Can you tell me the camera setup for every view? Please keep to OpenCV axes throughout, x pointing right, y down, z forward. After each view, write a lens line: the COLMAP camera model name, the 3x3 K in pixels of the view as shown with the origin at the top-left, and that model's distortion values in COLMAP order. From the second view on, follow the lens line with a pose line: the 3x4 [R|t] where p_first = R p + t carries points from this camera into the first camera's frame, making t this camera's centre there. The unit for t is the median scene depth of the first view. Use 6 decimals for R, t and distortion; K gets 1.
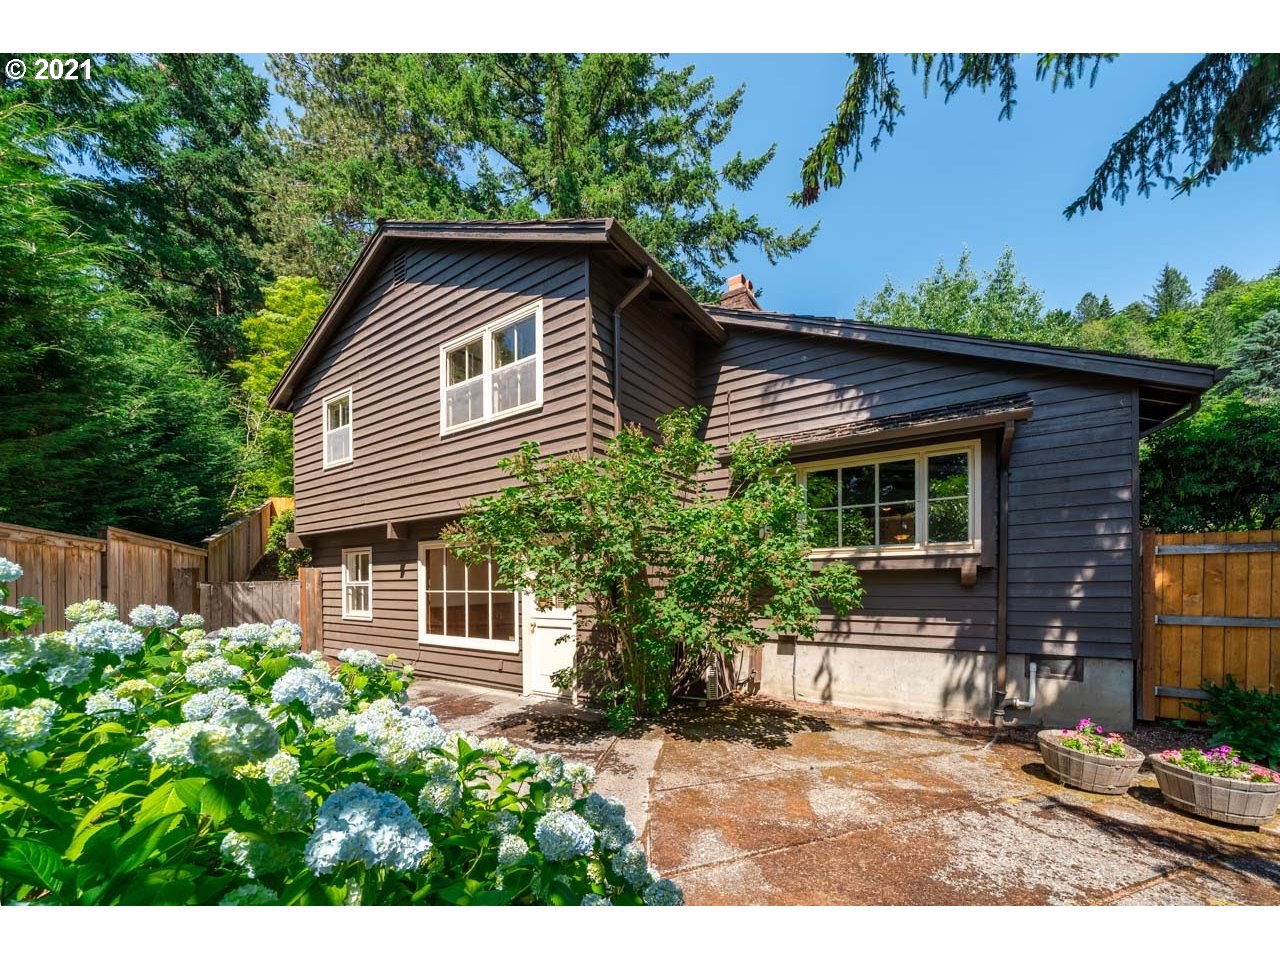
lens RADIAL K [[454.7, 0, 640.0], [0, 454.7, 480.0], [0, 0, 1]] dist [-0.015370, -0.000055]
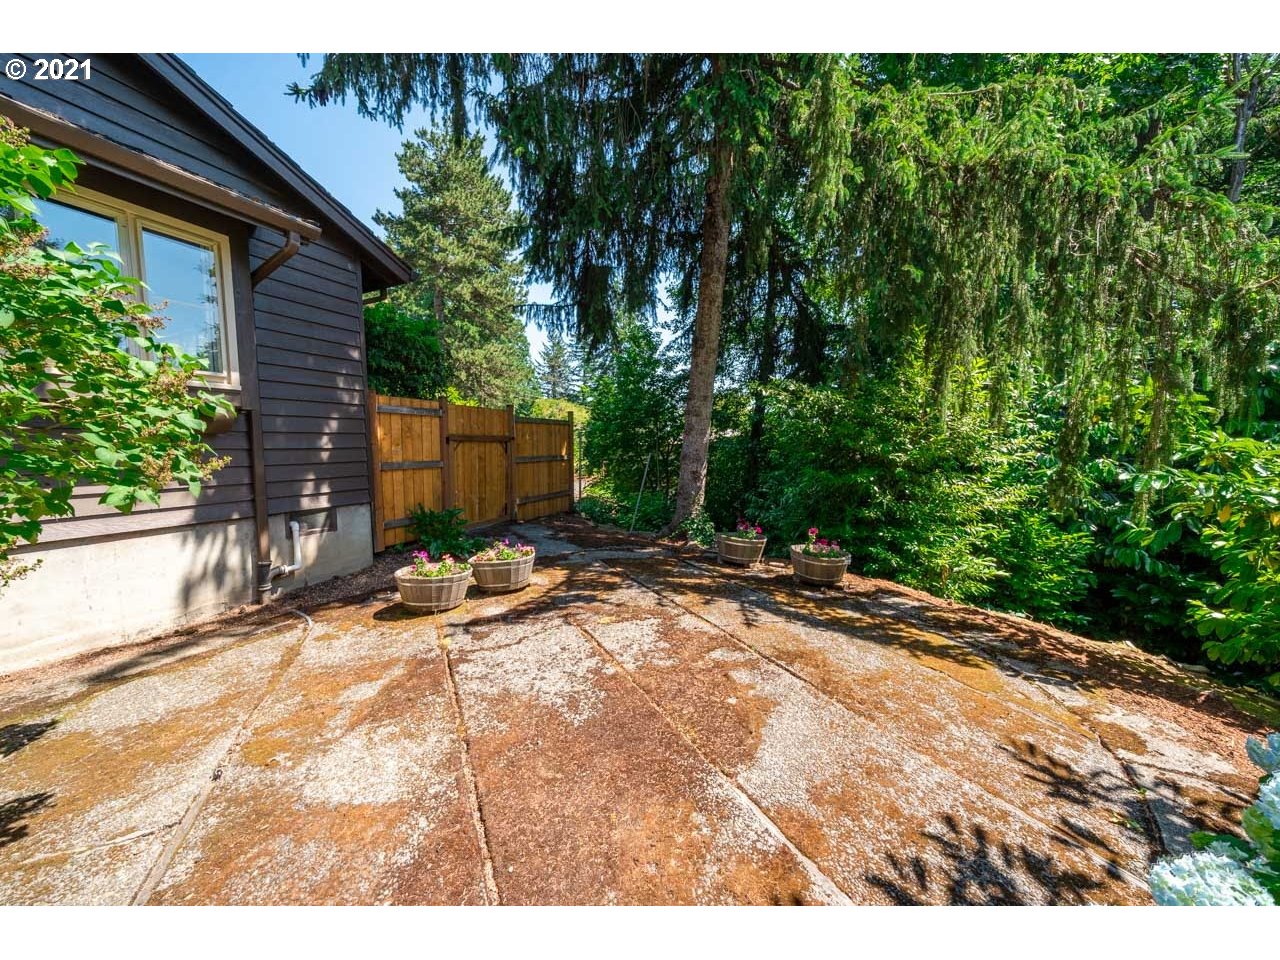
lens RADIAL K [[454.7, 0, 640.0], [0, 454.7, 480.0], [0, 0, 1]] dist [-0.015370, -0.000055]
pose [[-0.163759, -0.061021, 0.984611, -0.086864], [-0.191699, 0.981028, 0.028916, 0.173645], [-0.967695, -0.184014, -0.172349, 0.512037]]
